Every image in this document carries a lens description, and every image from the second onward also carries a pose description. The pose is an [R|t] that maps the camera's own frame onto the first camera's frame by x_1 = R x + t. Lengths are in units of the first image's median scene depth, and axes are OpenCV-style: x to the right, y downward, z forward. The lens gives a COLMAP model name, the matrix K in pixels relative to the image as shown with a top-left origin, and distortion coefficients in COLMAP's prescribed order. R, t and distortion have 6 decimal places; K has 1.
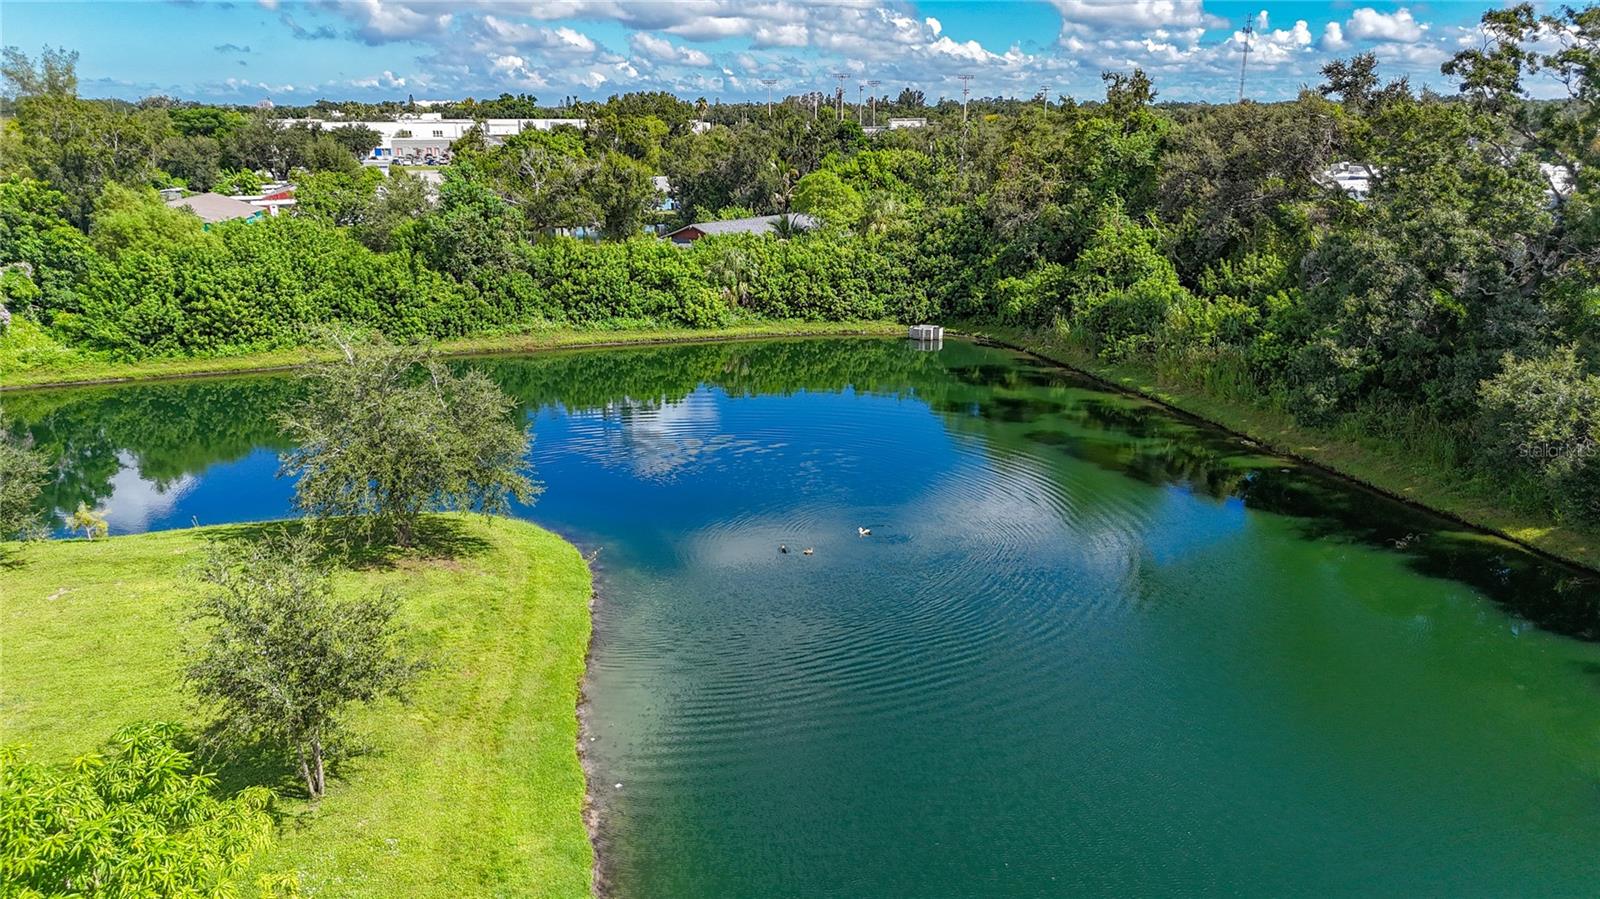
lens RADIAL K [[1147.2, 0, 803.0], [0, 1147.2, 477.7], [0, 0, 1]] dist [0.094837, -0.160493]
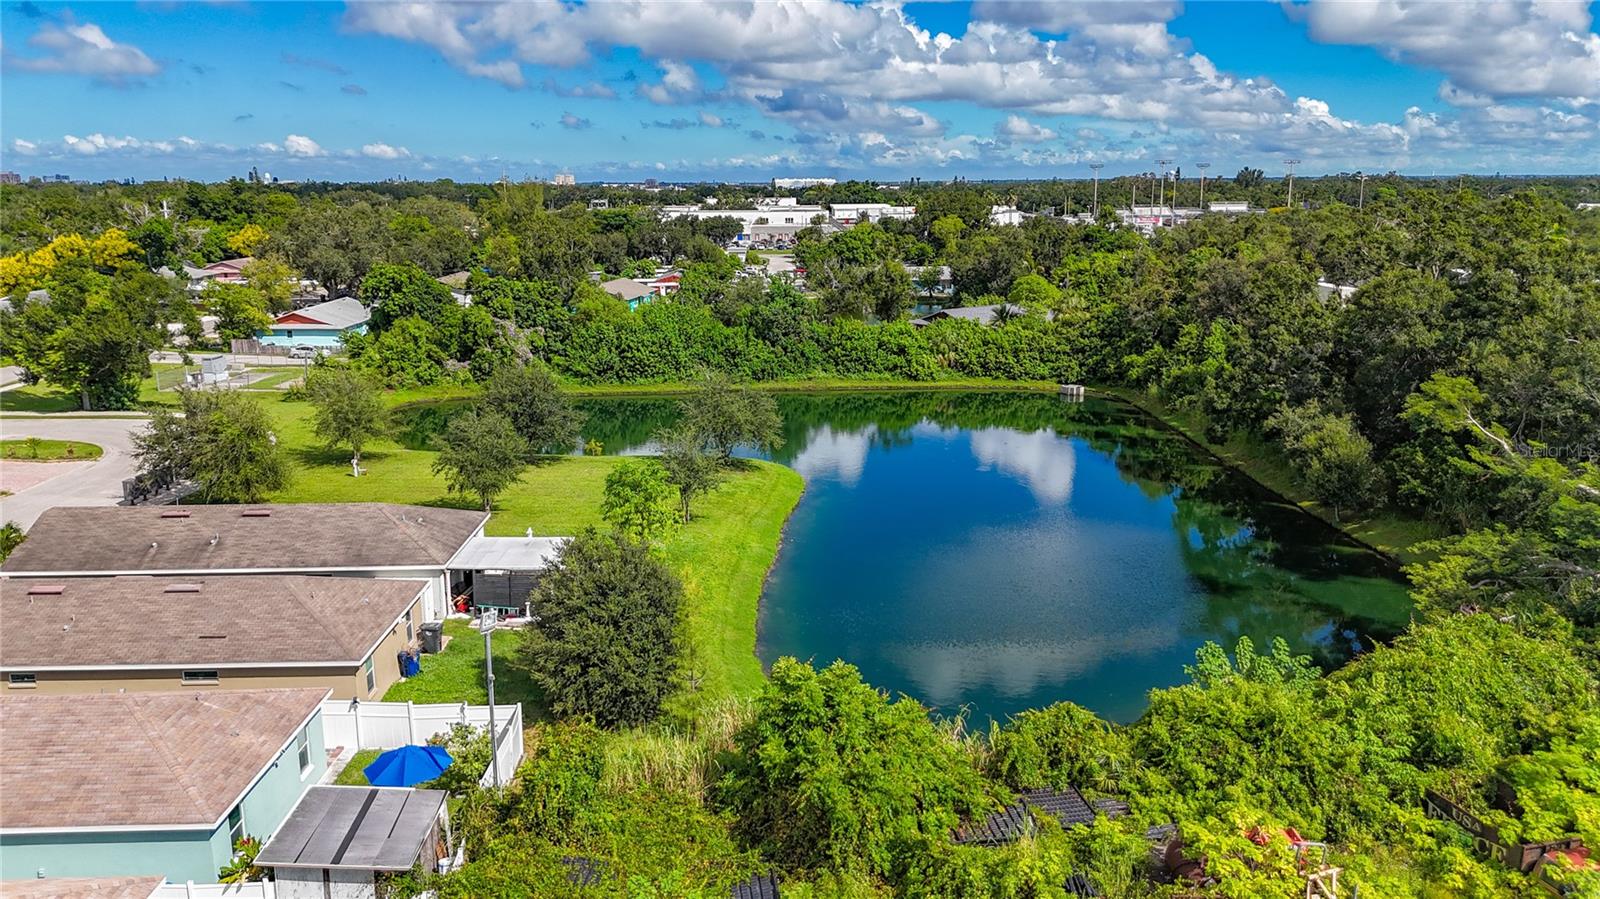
lens RADIAL K [[1147.2, 0, 803.0], [0, 1147.2, 477.7], [0, 0, 1]] dist [0.094837, -0.160493]
pose [[0.958930, 0.065290, -0.276026, 0.187329], [-0.081066, 0.995641, -0.046121, 0.079575], [0.271811, 0.066603, 0.960043, -0.489245]]
